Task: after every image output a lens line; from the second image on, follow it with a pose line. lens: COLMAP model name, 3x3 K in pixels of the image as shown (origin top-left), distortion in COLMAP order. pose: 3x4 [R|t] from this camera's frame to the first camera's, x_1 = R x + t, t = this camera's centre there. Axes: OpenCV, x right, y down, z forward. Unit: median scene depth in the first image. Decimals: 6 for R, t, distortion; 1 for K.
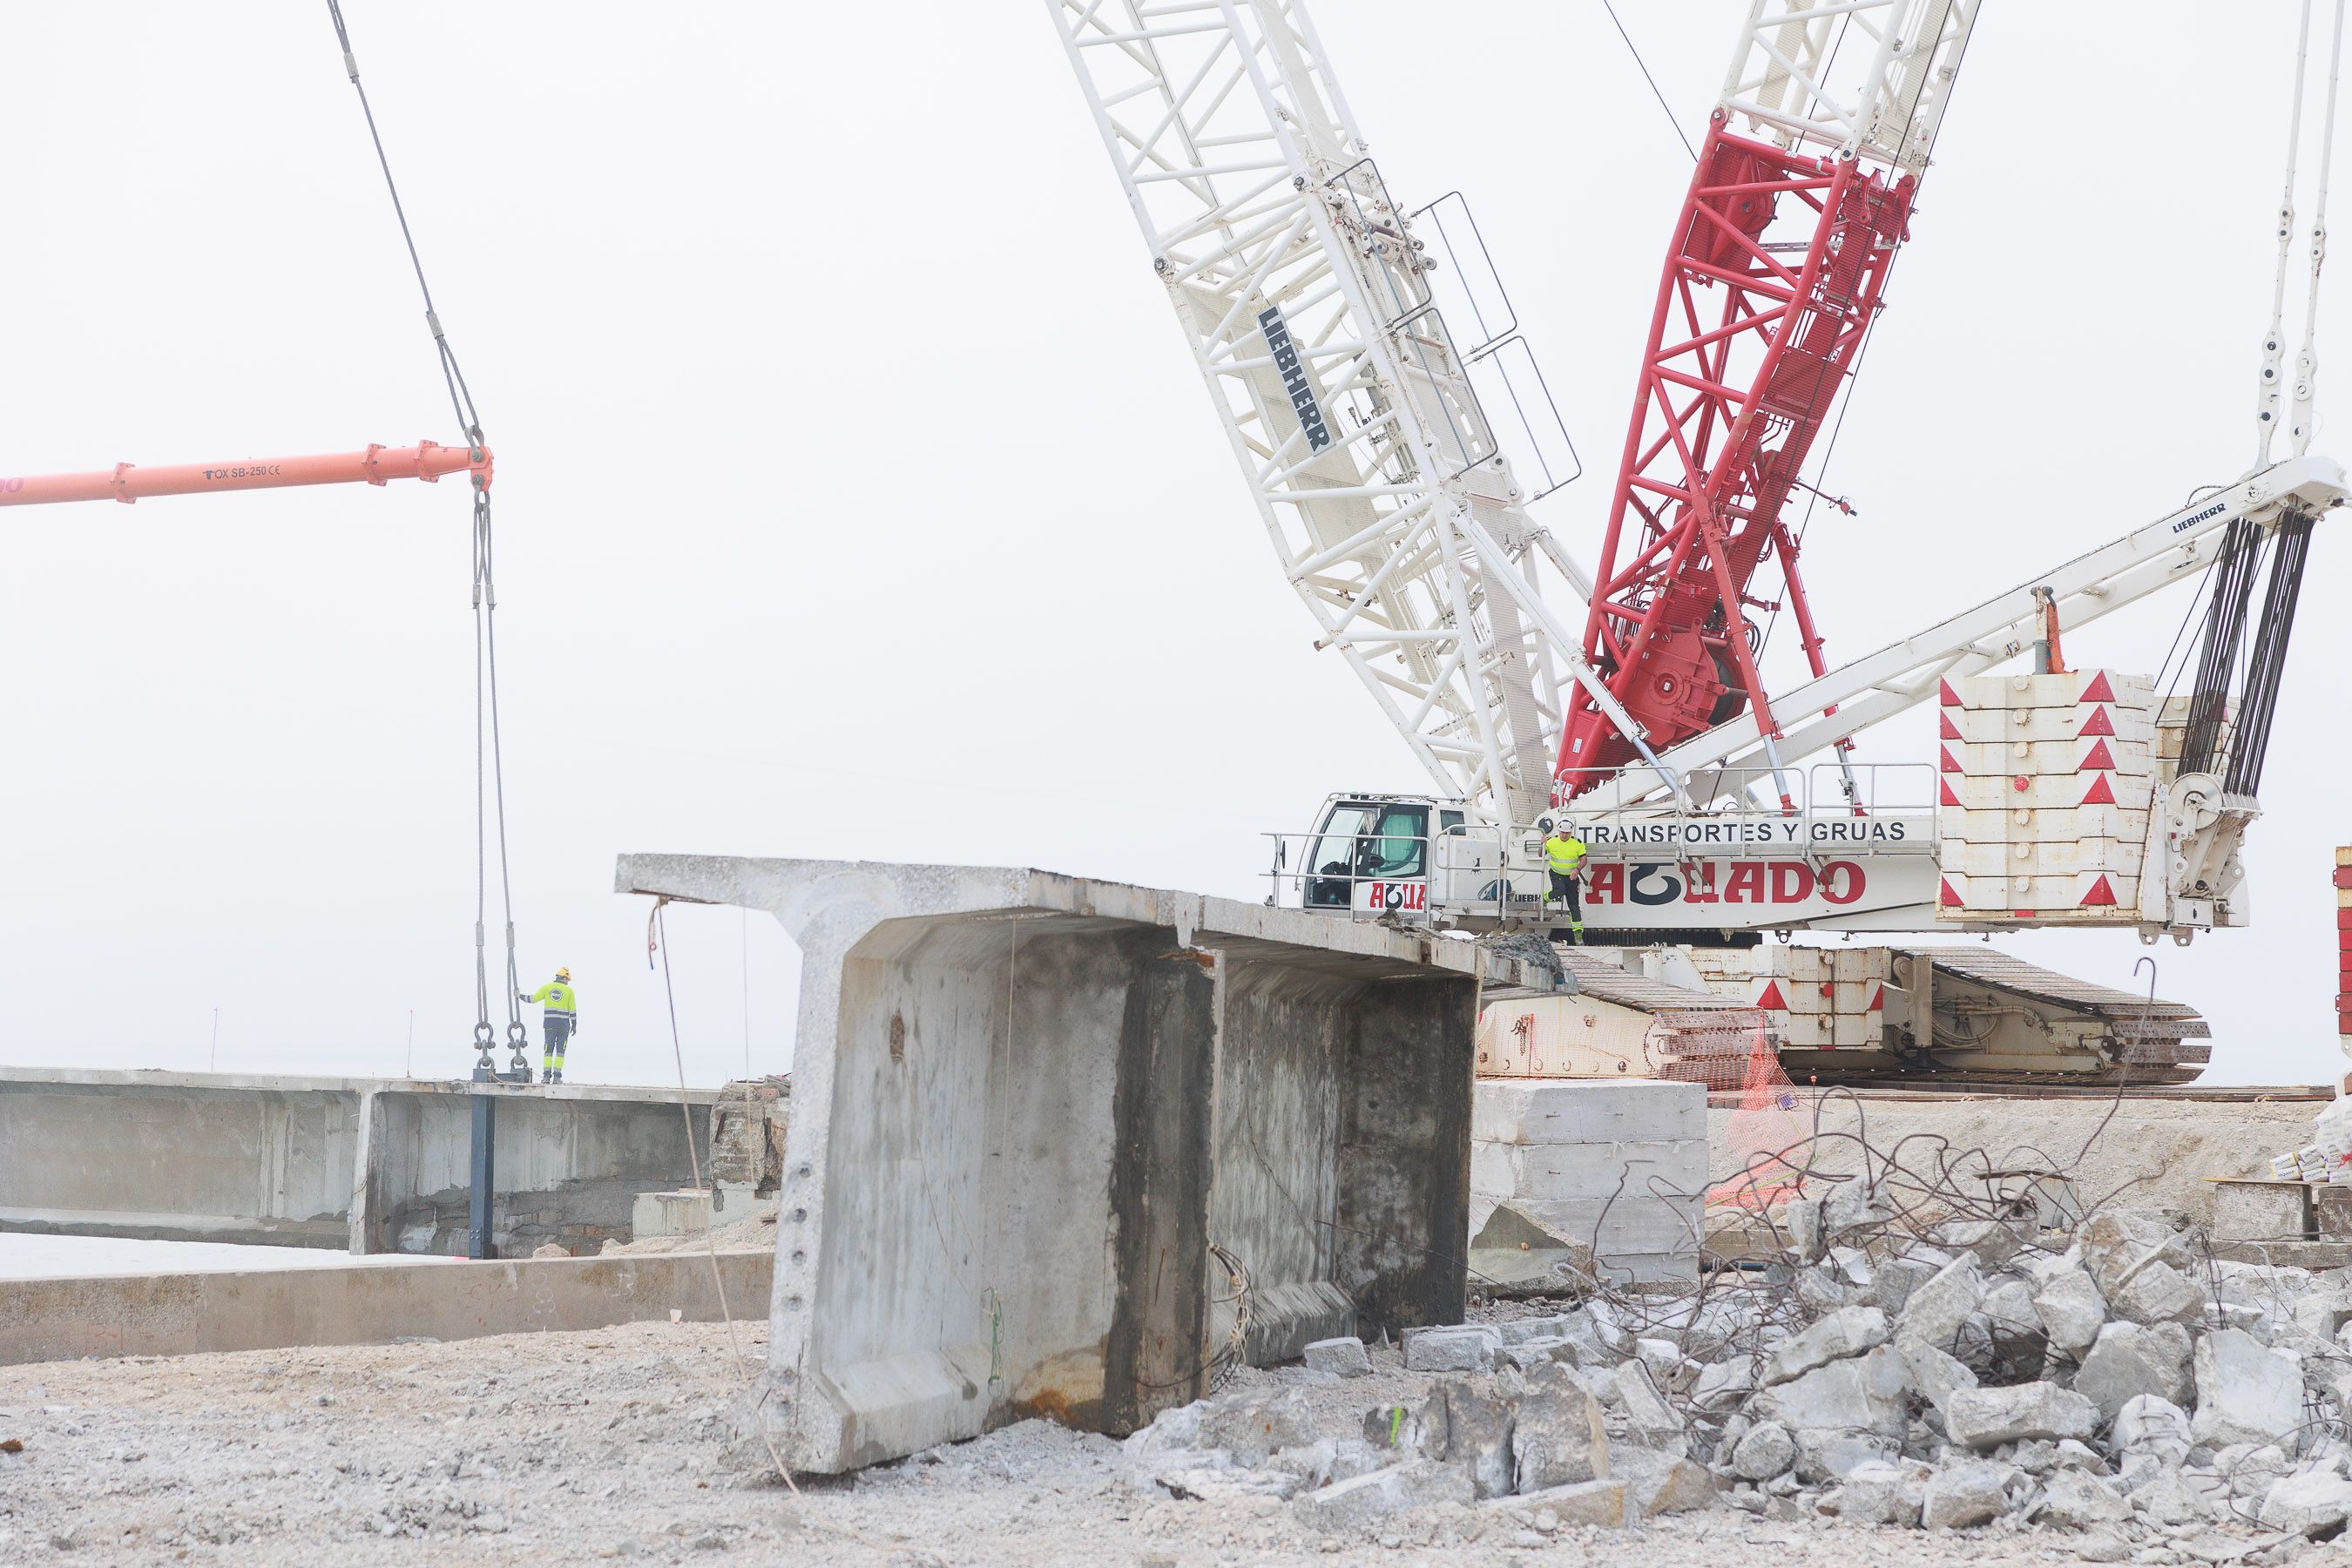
lens RADIAL K [[4581.2, 0, 1179.2], [0, 4581.2, 774.5], [0, 0, 1]] dist [0.041848, 0.013193]
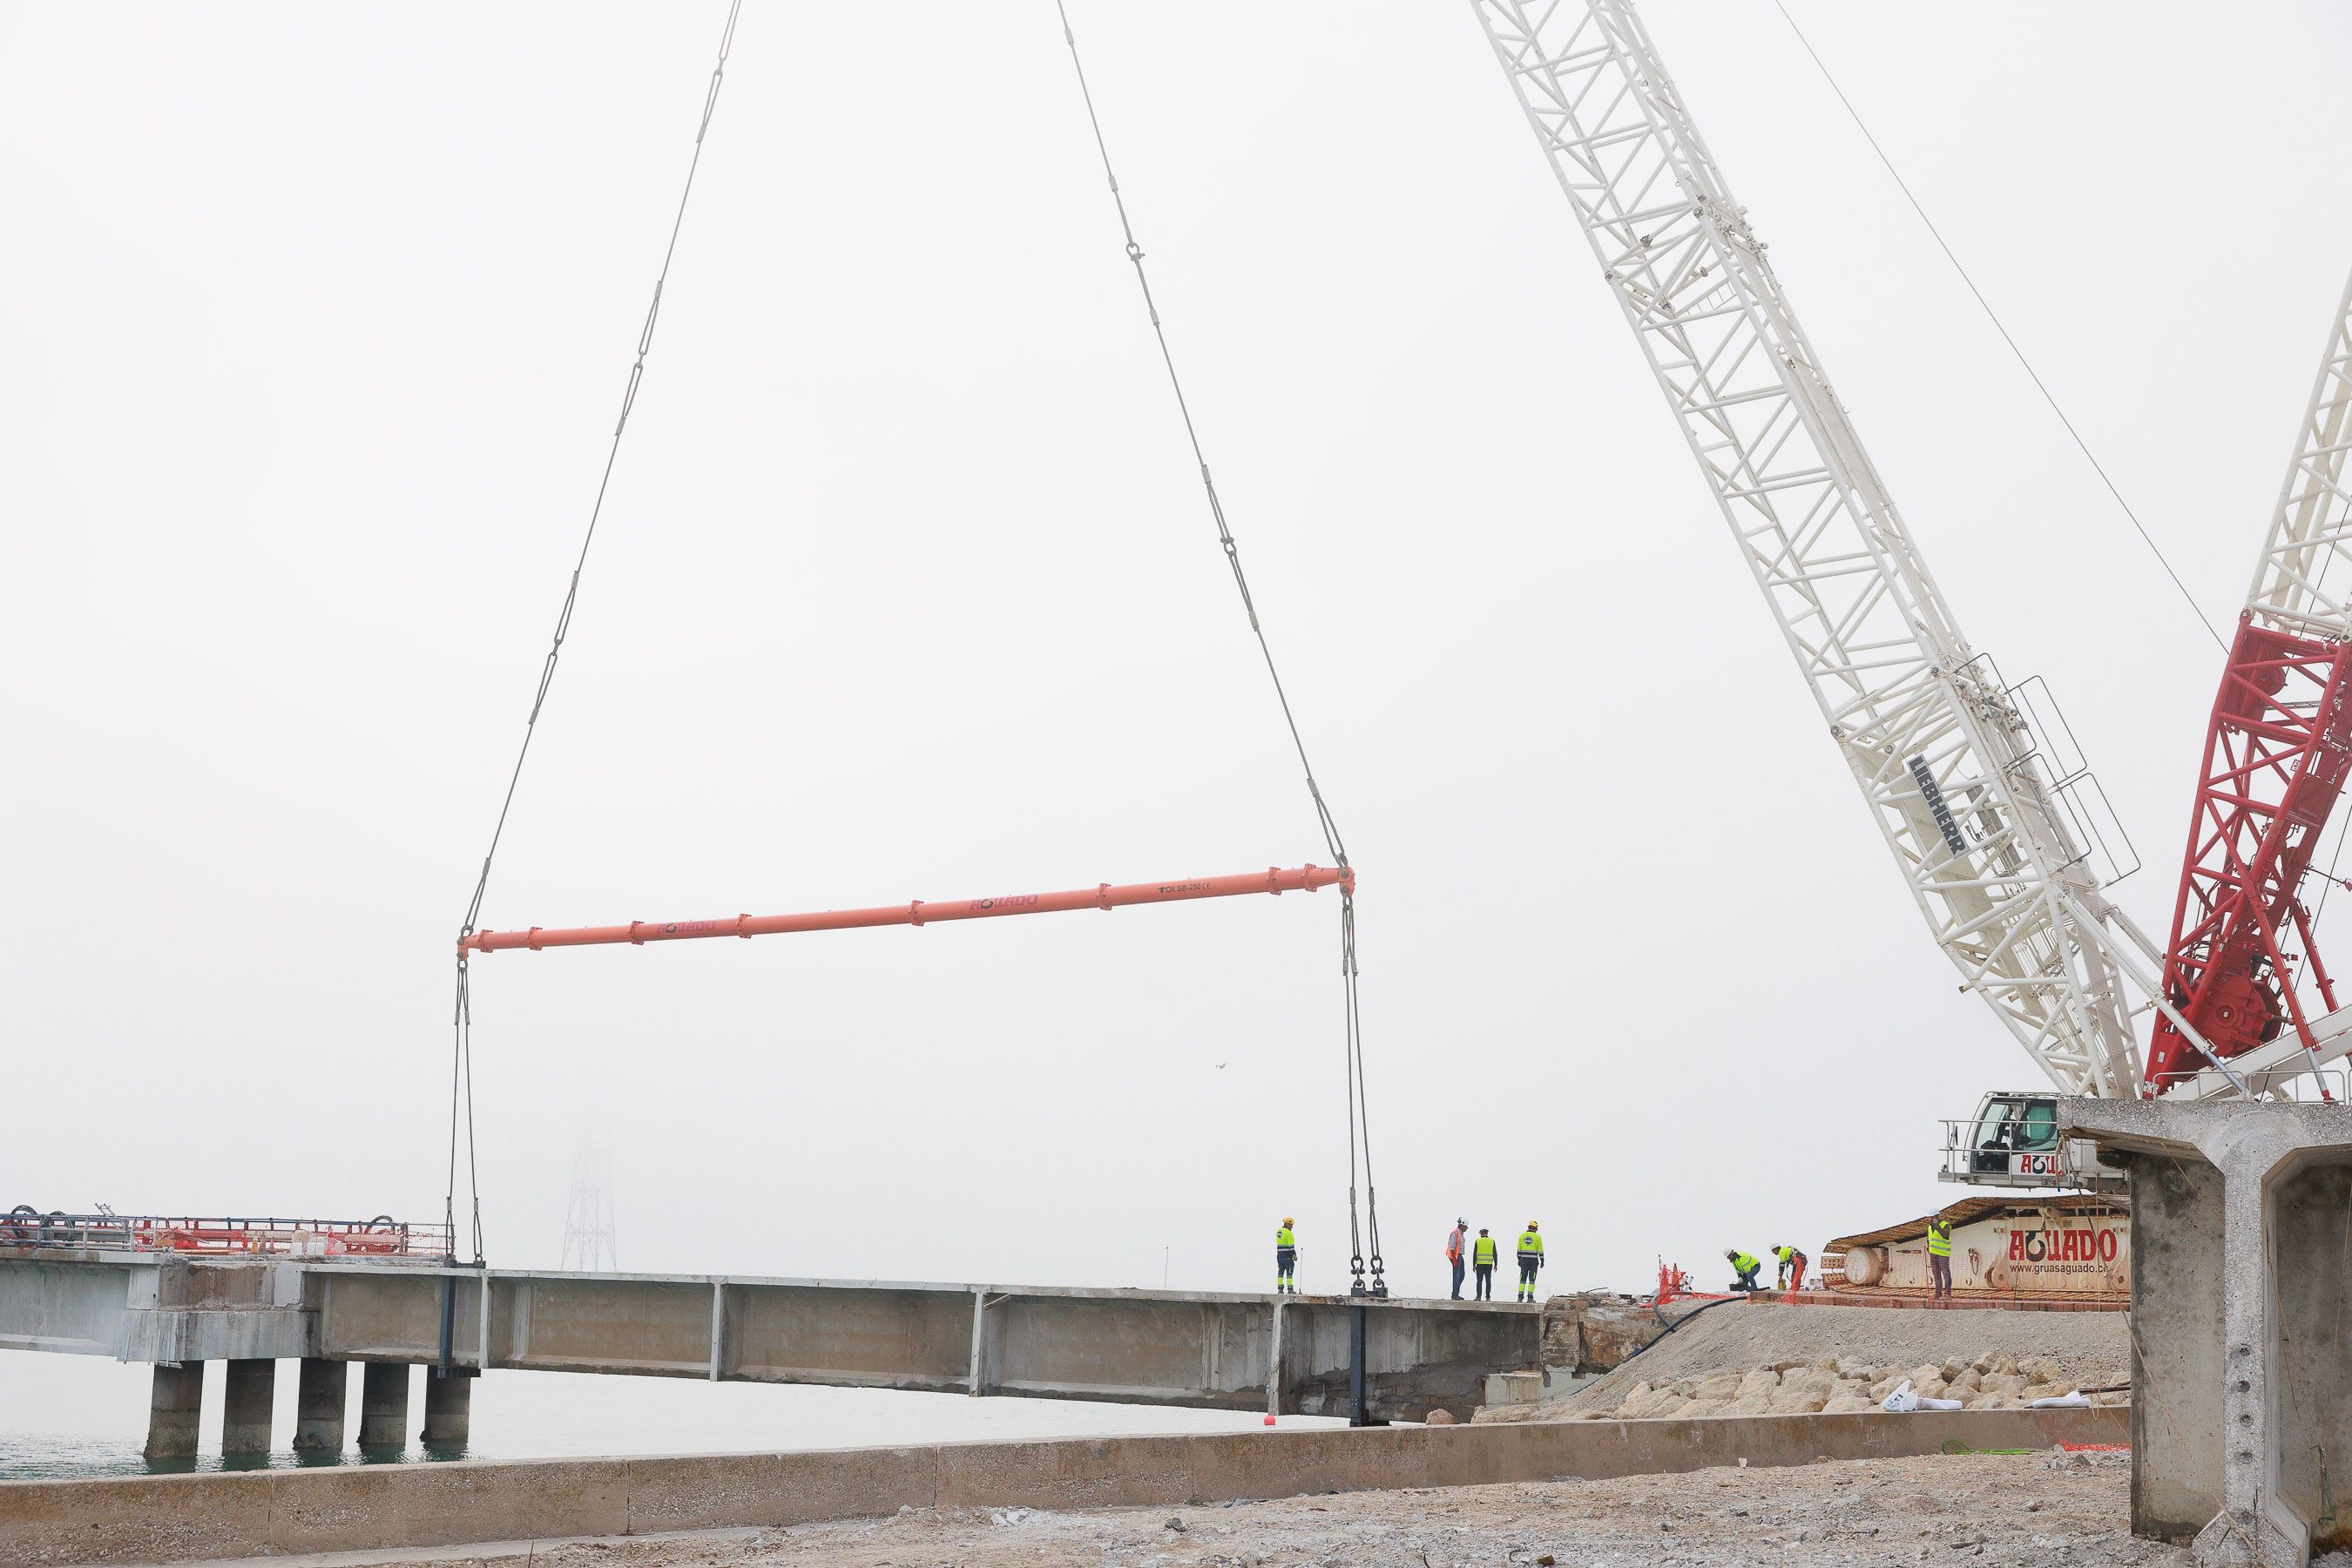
lens RADIAL K [[2953.2, 0, 1165.4], [0, 2953.2, 783.3], [0, 0, 1]] dist [-0.009715, 0.059224]
pose [[0.989518, -0.022725, -0.142608, -0.095906], [0.007289, 0.994142, -0.107836, 0.006405], [0.144224, 0.105666, 0.983887, 0.054136]]
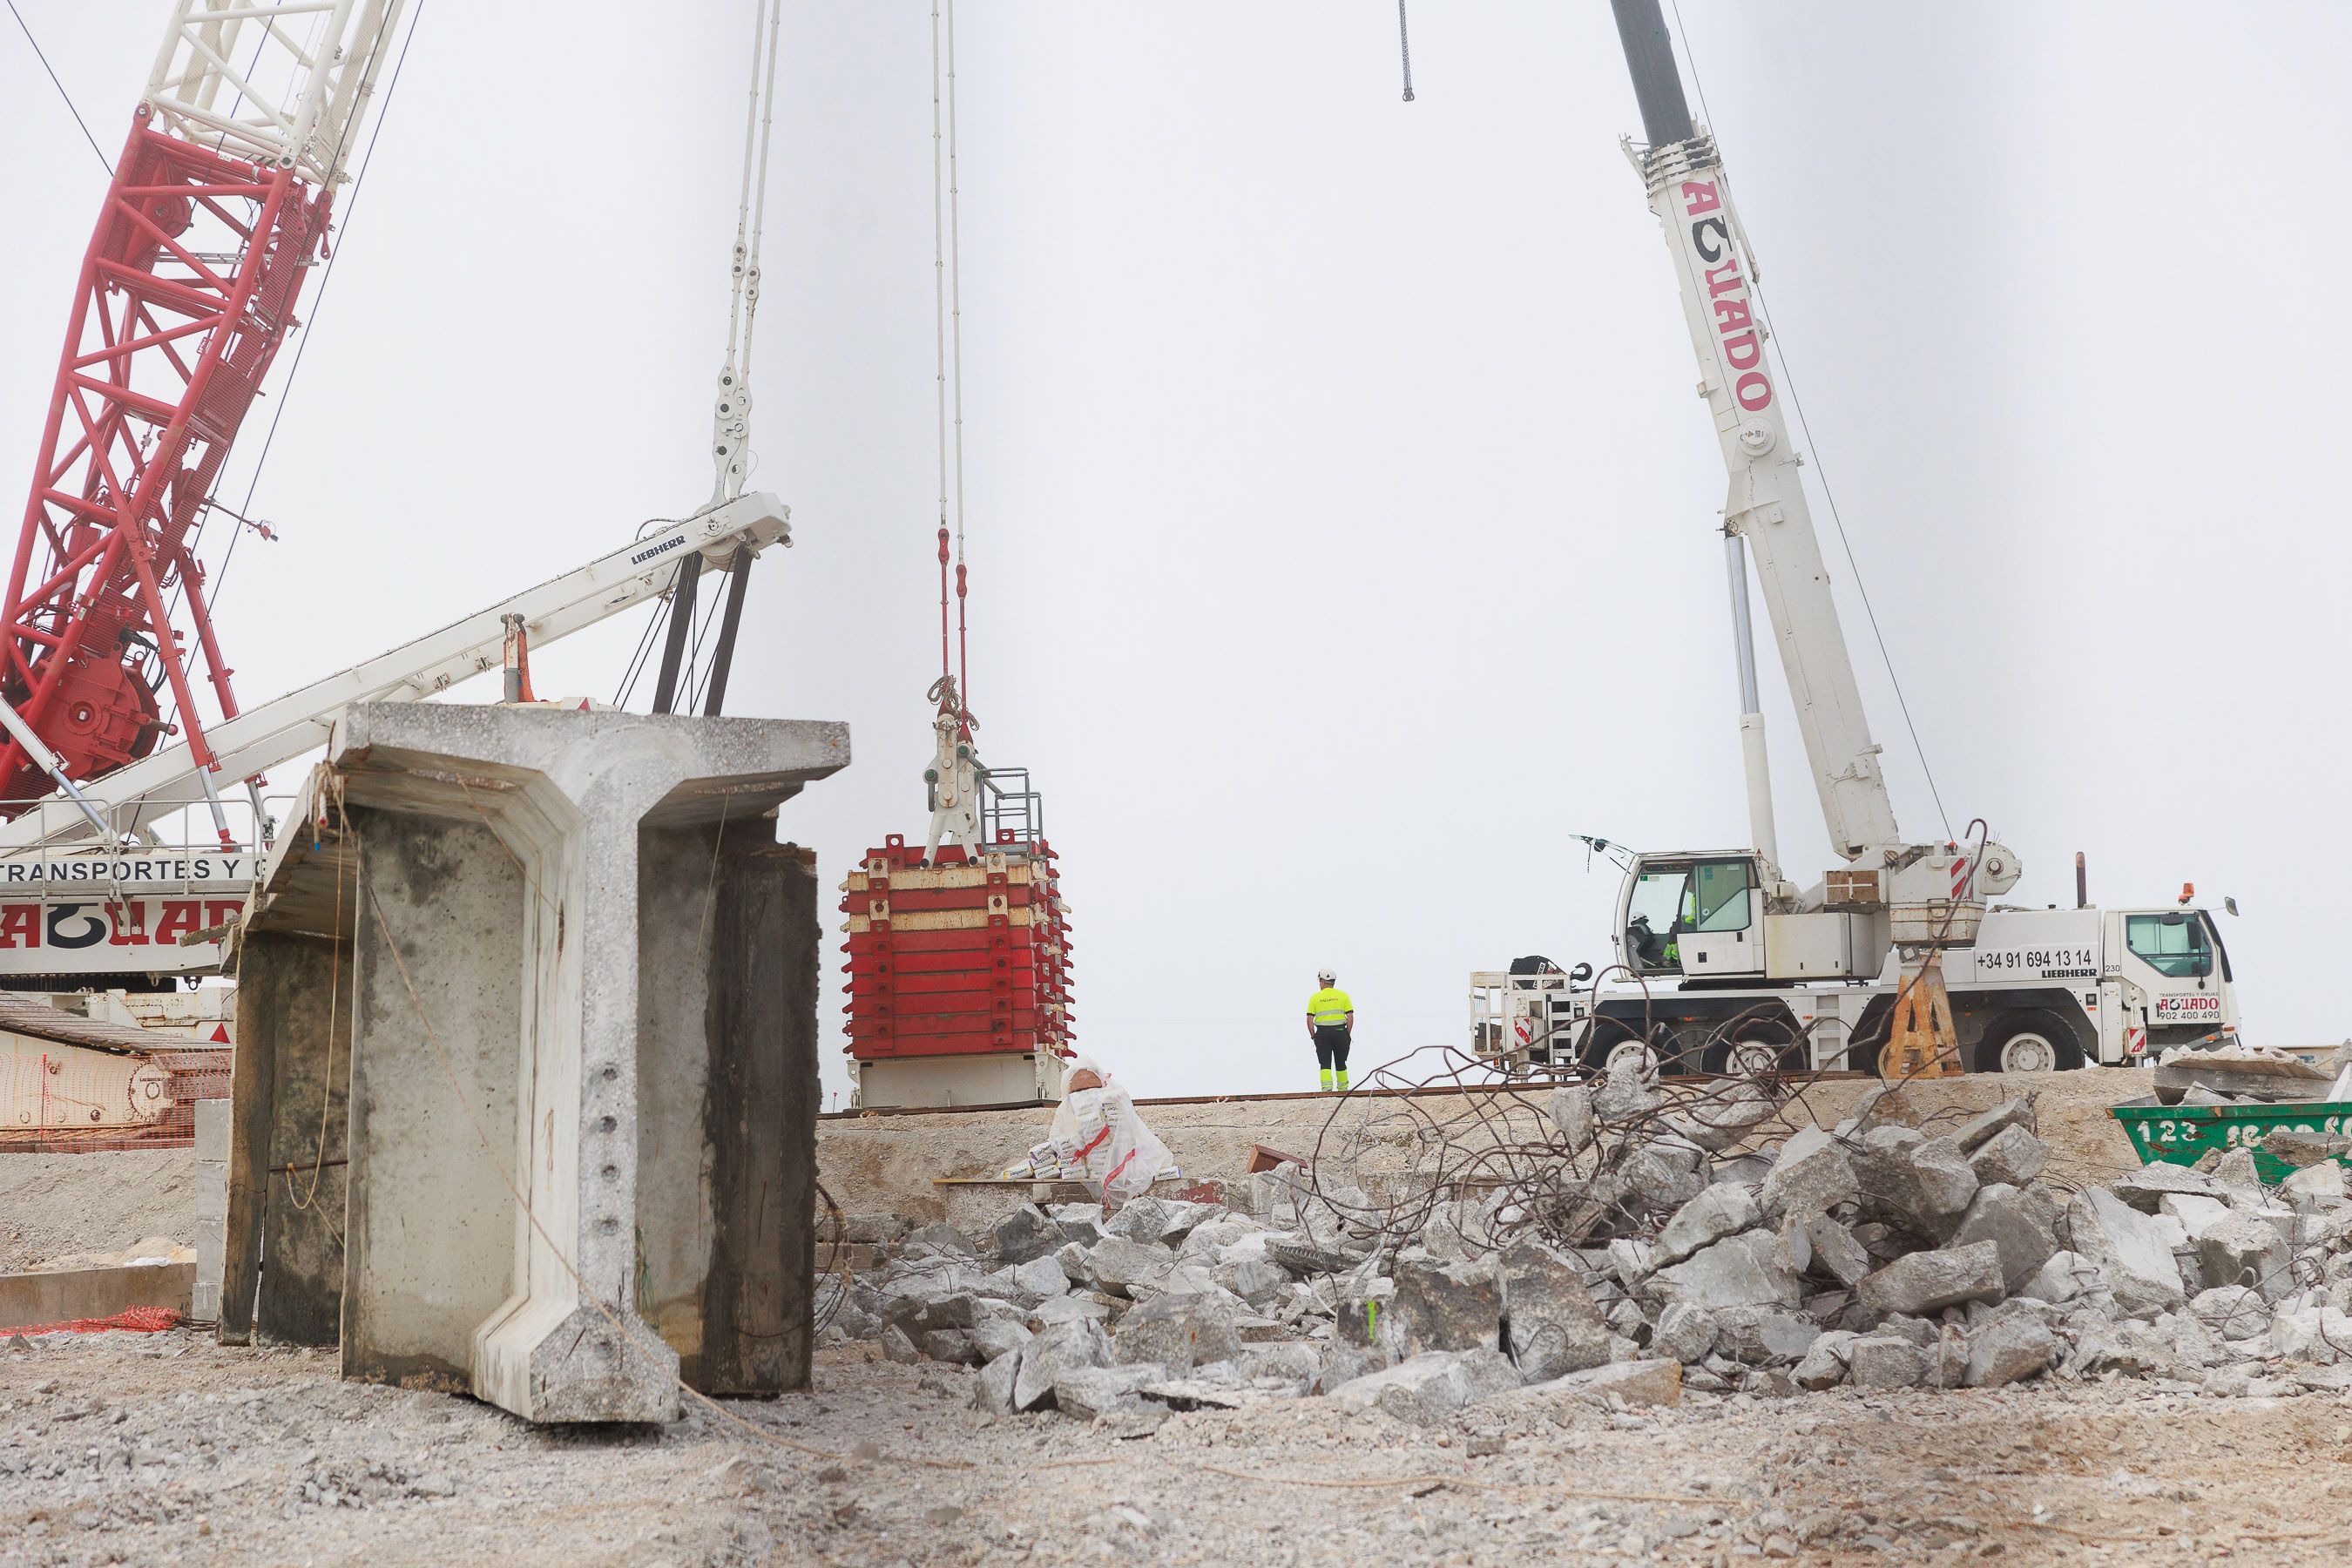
lens RADIAL K [[4581.2, 0, 1179.2], [0, 4581.2, 774.5], [0, 0, 1]] dist [0.041848, 0.013193]
pose [[0.886531, 0.011283, 0.462532, -0.143722], [0.001202, 0.999643, -0.026689, 0.020285], [-0.462668, 0.024217, 0.886201, 0.072988]]
